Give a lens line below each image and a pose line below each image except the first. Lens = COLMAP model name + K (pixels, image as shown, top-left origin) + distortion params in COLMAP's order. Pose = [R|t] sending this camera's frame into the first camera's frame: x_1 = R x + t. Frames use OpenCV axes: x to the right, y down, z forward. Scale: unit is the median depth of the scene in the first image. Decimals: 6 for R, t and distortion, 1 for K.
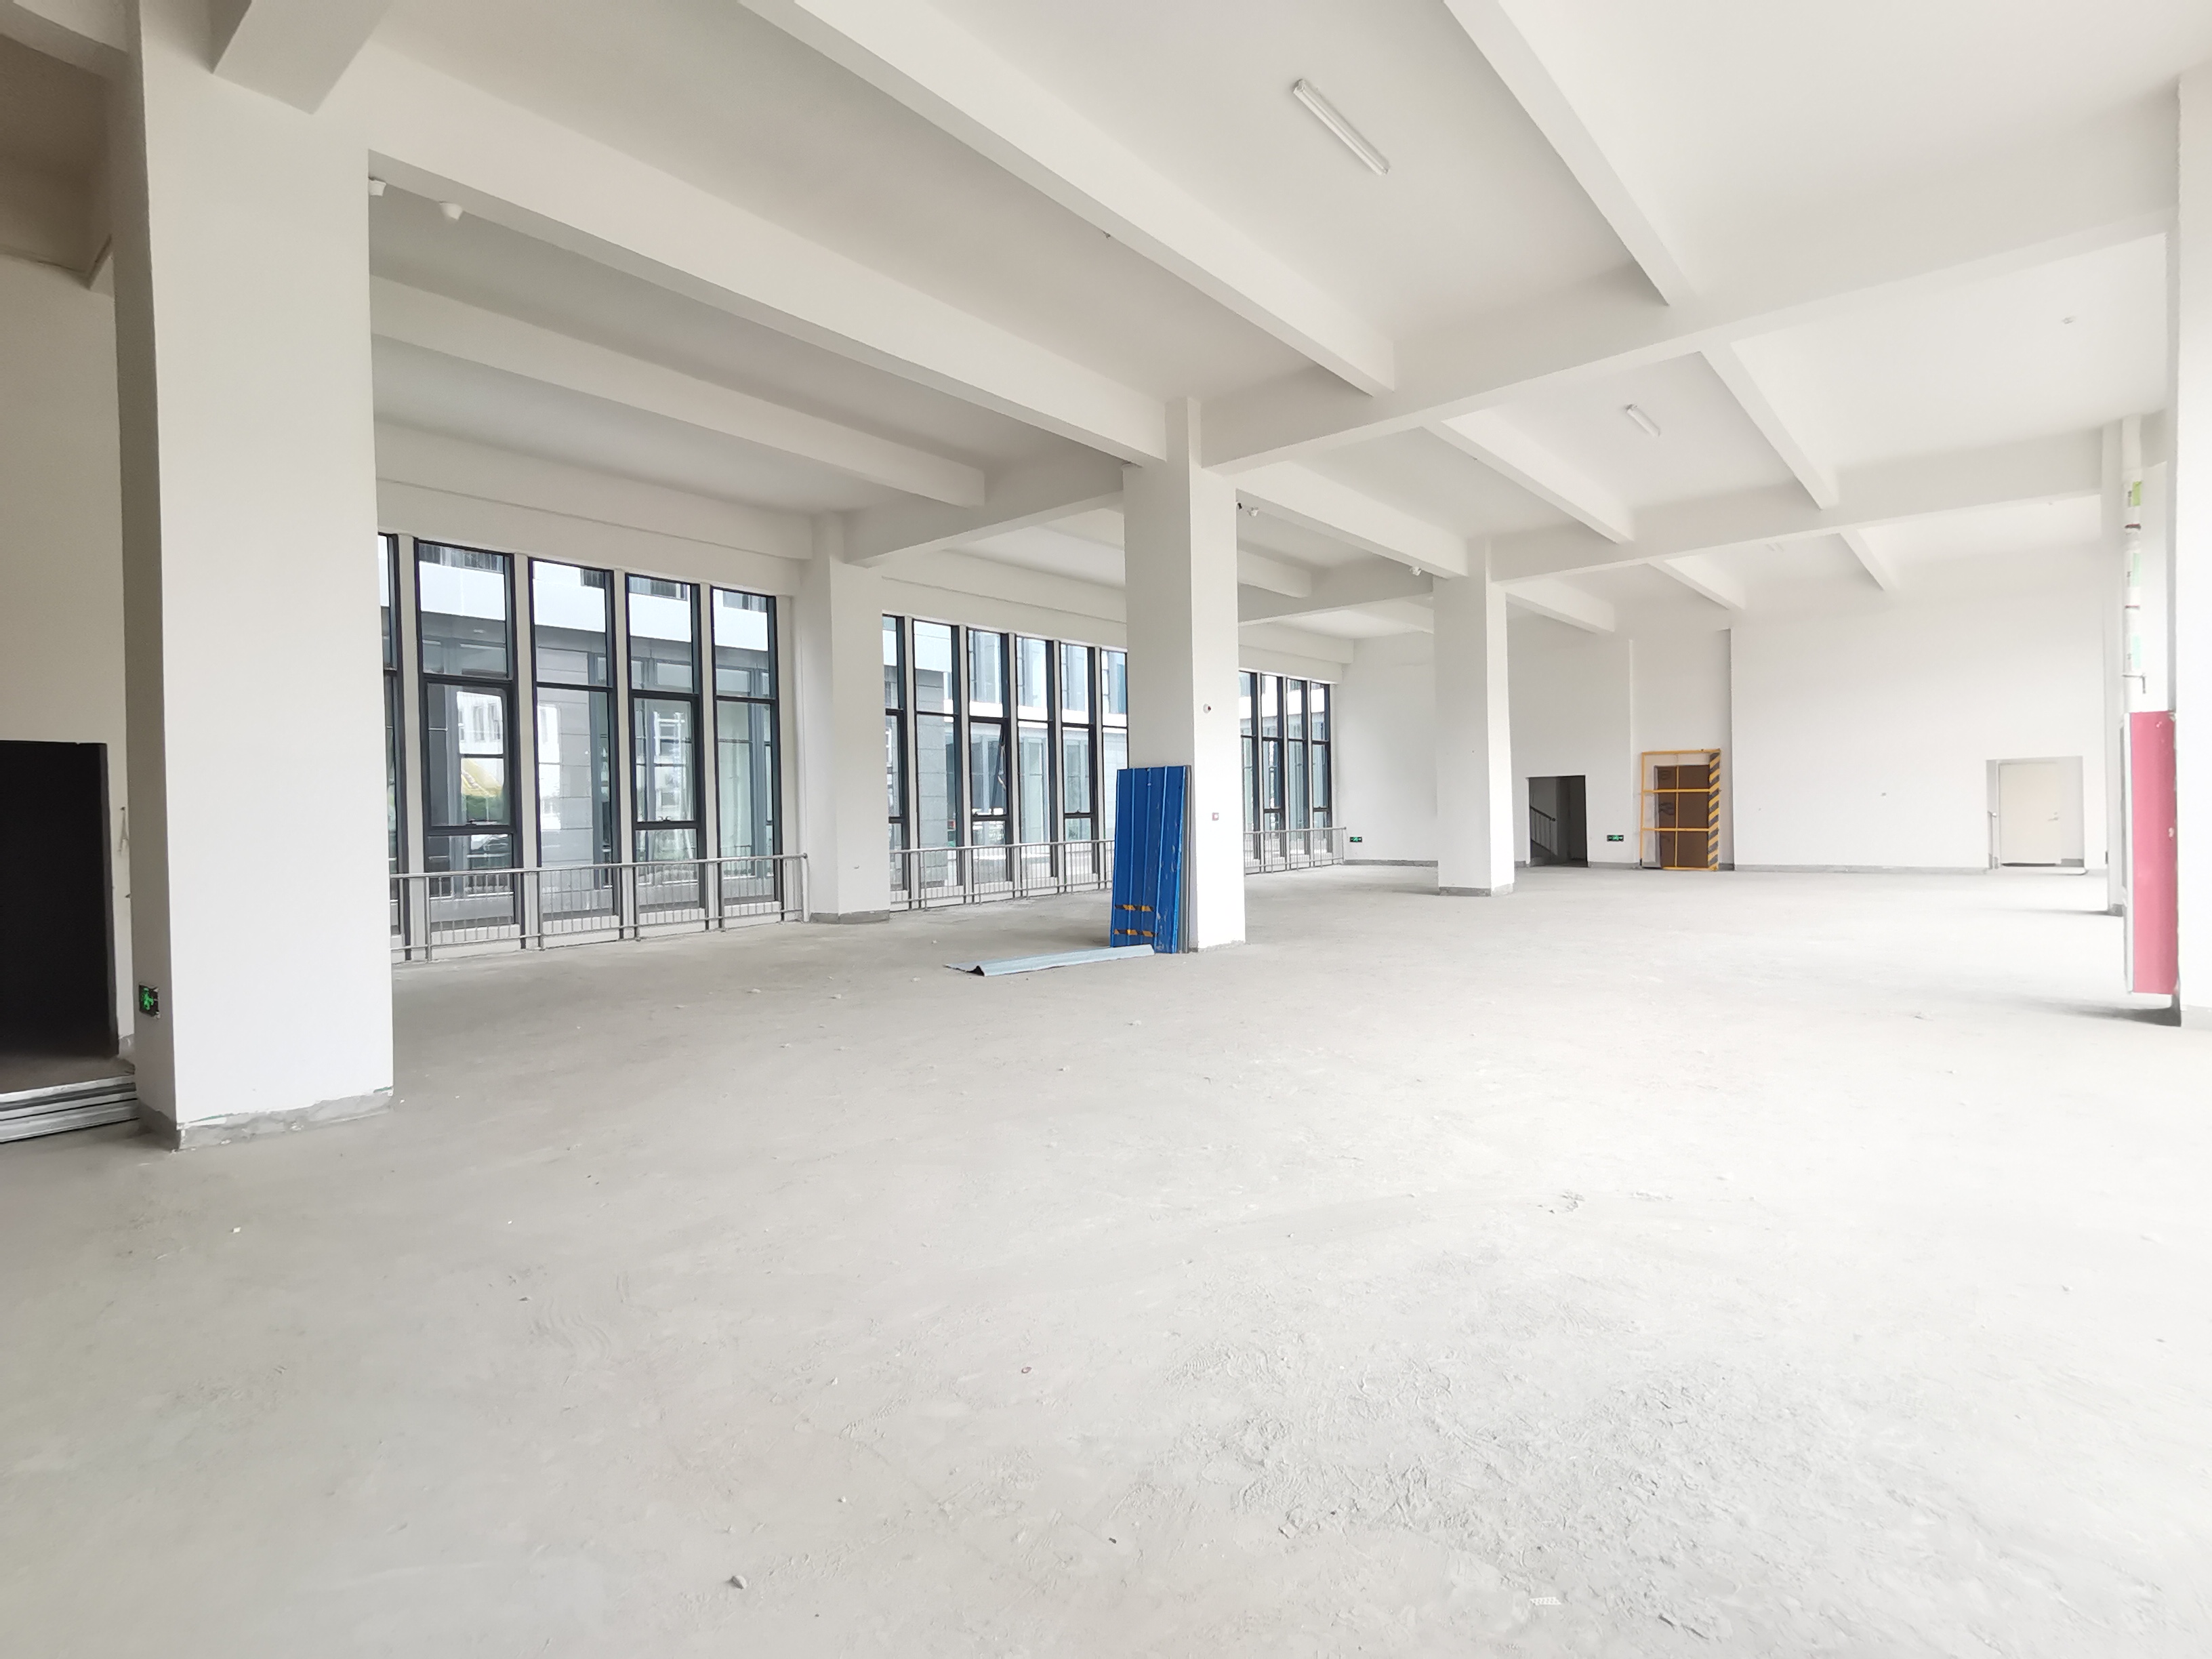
lens RADIAL K [[1105.6, 0, 1106.0], [0, 1105.6, 829.5], [0, 0, 1]] dist [0.000427, -0.000113]
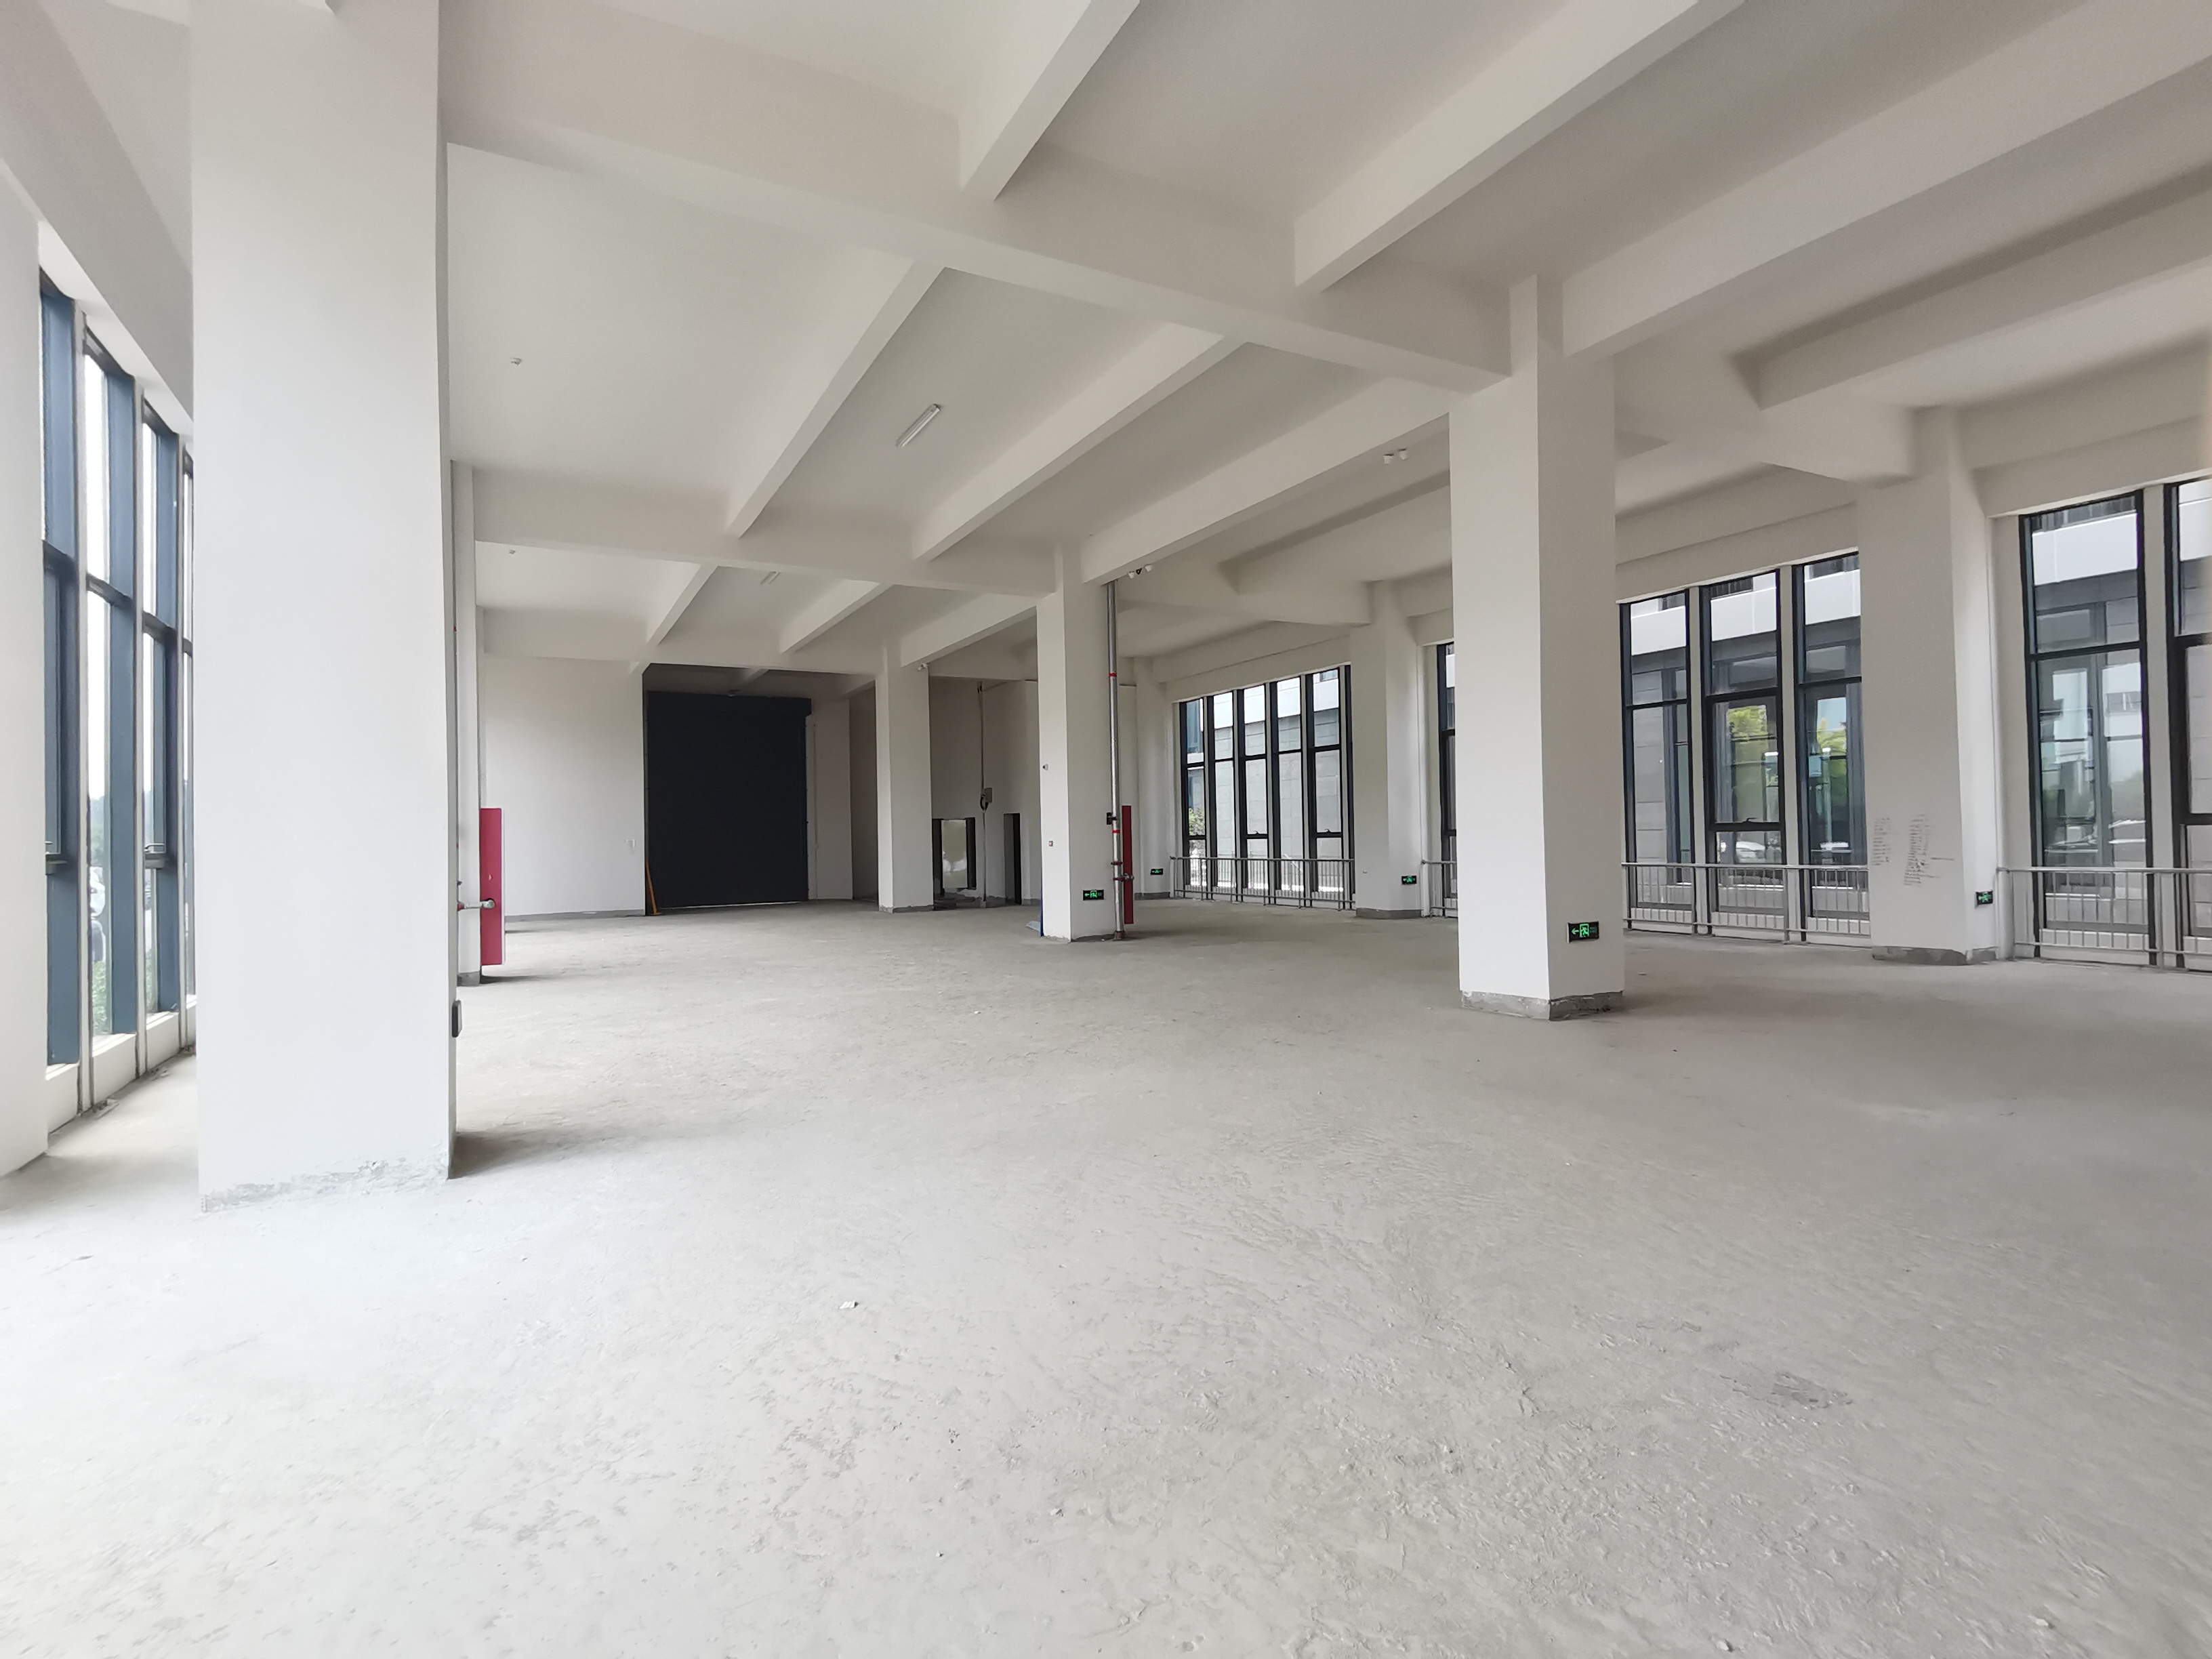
lens RADIAL K [[1105.6, 0, 1106.0], [0, 1105.6, 829.5], [0, 0, 1]] dist [0.000427, -0.000113]
pose [[-0.387629, 0.022324, -0.921545, 0.723347], [0.012790, 0.999741, 0.018838, -0.027502], [0.921727, -0.004484, -0.387814, 0.854959]]
